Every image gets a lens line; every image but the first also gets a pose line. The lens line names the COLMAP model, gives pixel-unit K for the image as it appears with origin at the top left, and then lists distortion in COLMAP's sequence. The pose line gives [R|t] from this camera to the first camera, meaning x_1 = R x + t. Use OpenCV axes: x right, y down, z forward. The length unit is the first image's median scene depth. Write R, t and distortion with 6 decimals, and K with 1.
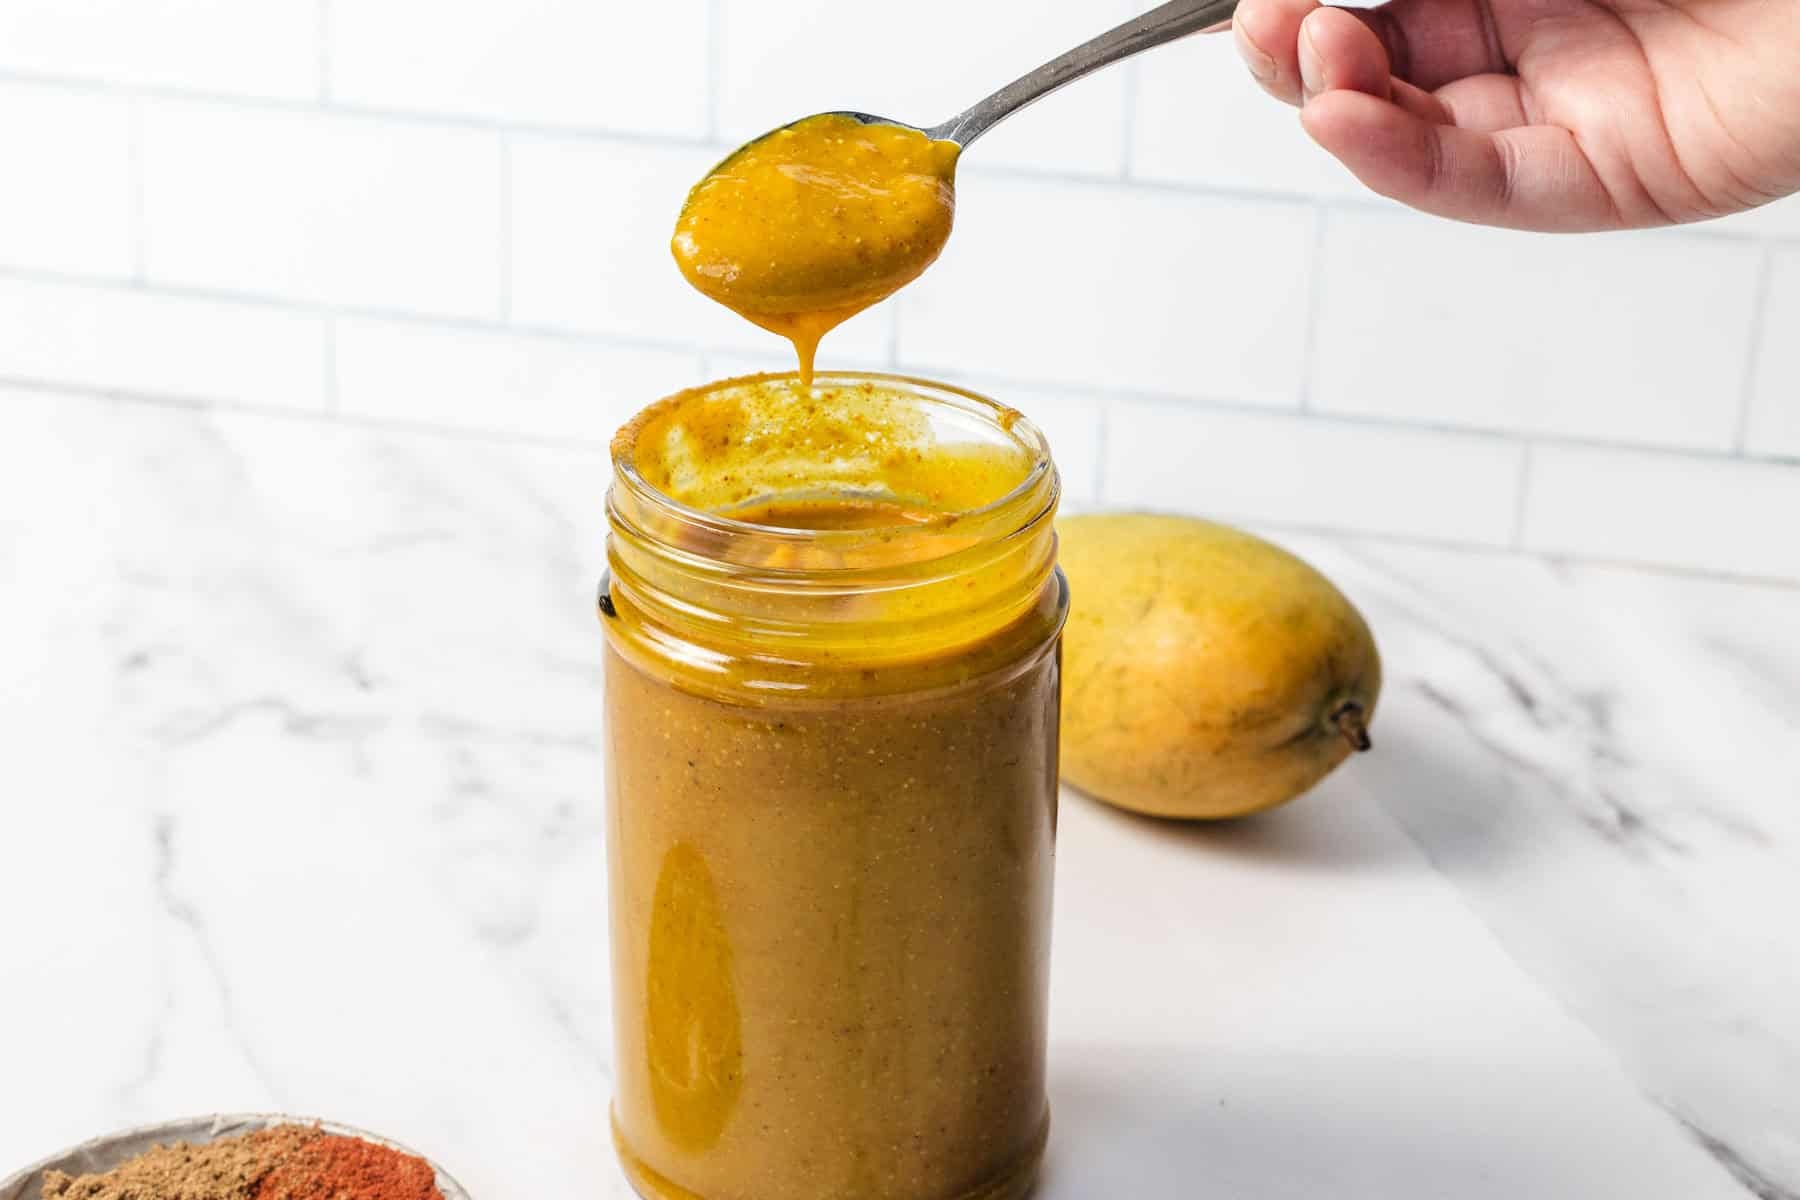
lens RADIAL K [[3332.4, 0, 885.5], [0, 3332.4, 660.6], [0, 0, 1]] dist [0.008137, 0.000000]
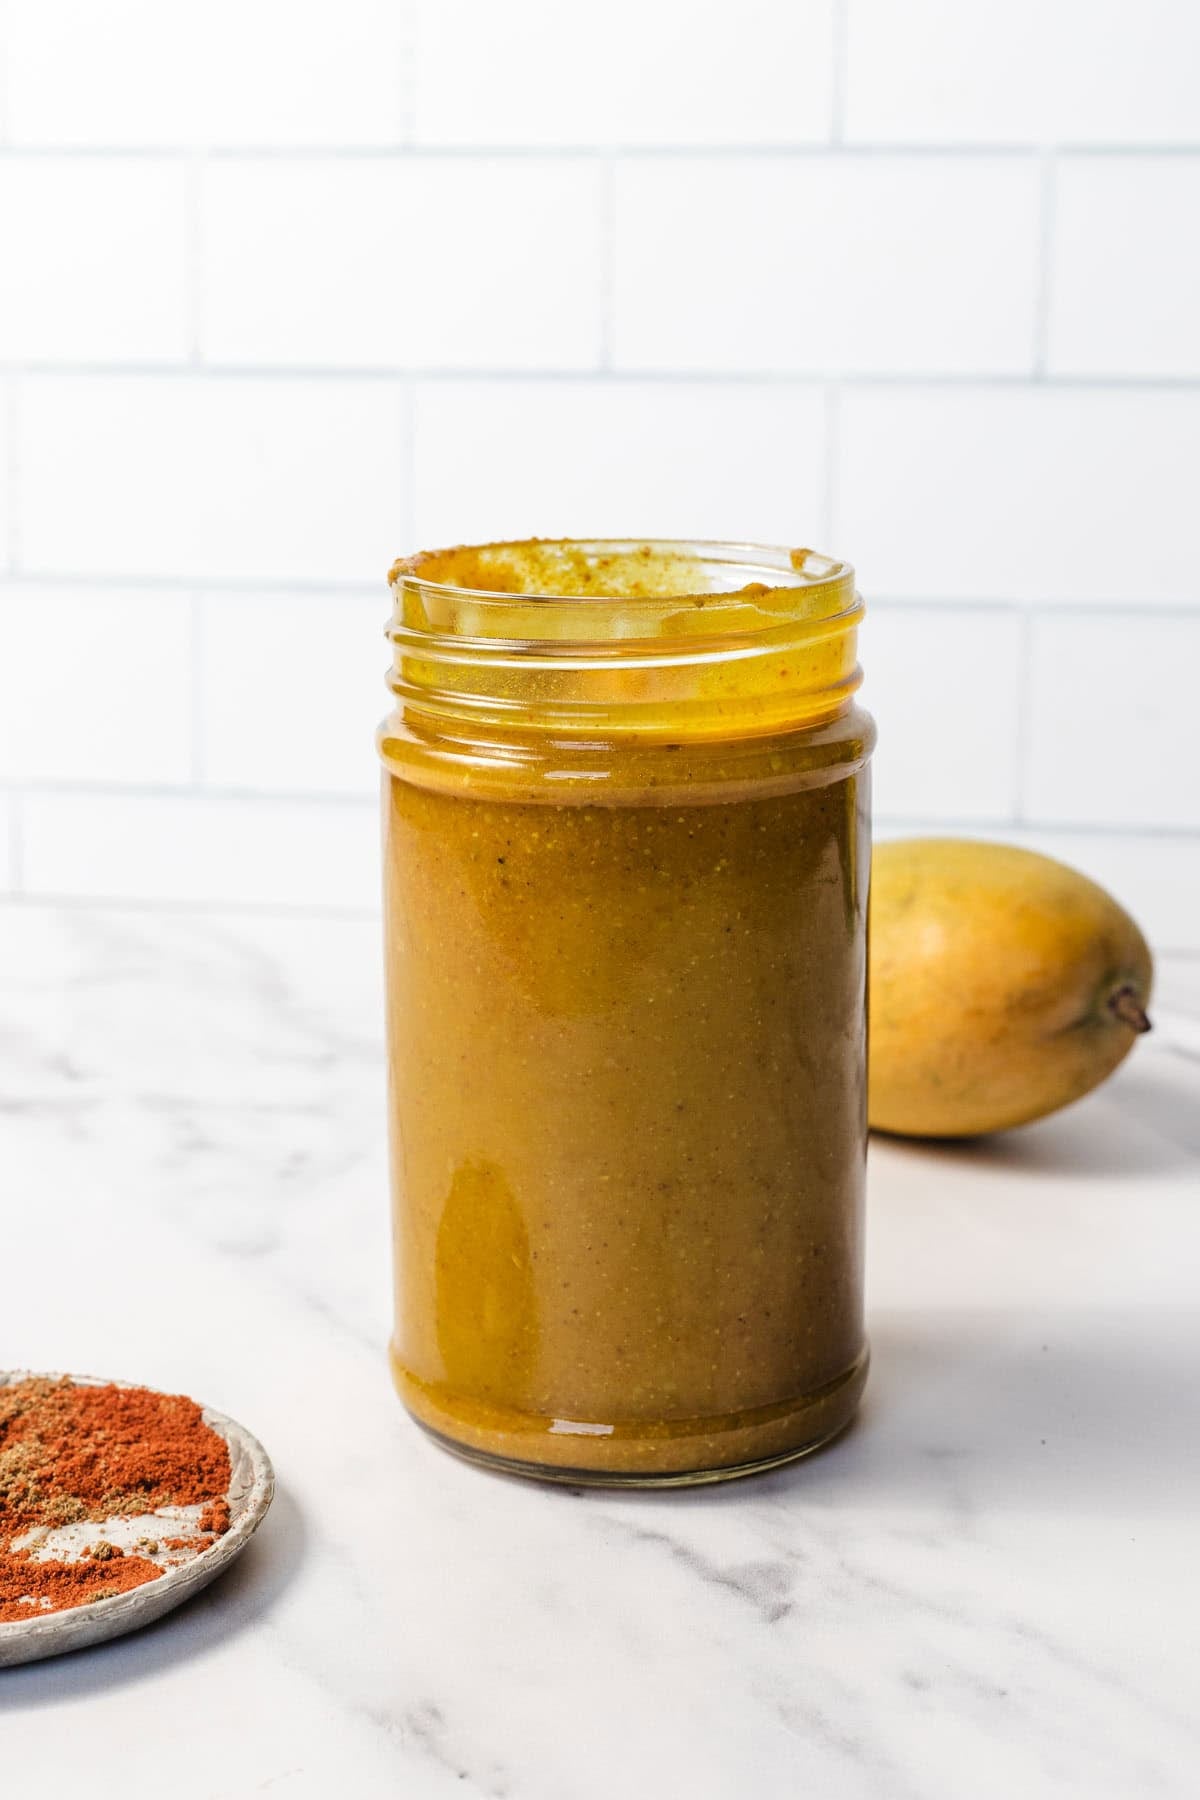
lens RADIAL K [[3207.9, 0, 599.2], [0, 3207.9, 921.6], [0, 0, 1]] dist [-0.002733, 0.000000]
pose [[0.998228, -0.031615, 0.050421, -0.060594], [0.041578, 0.976646, -0.210793, 0.190884], [-0.042579, 0.212516, 0.976229, 0.108049]]
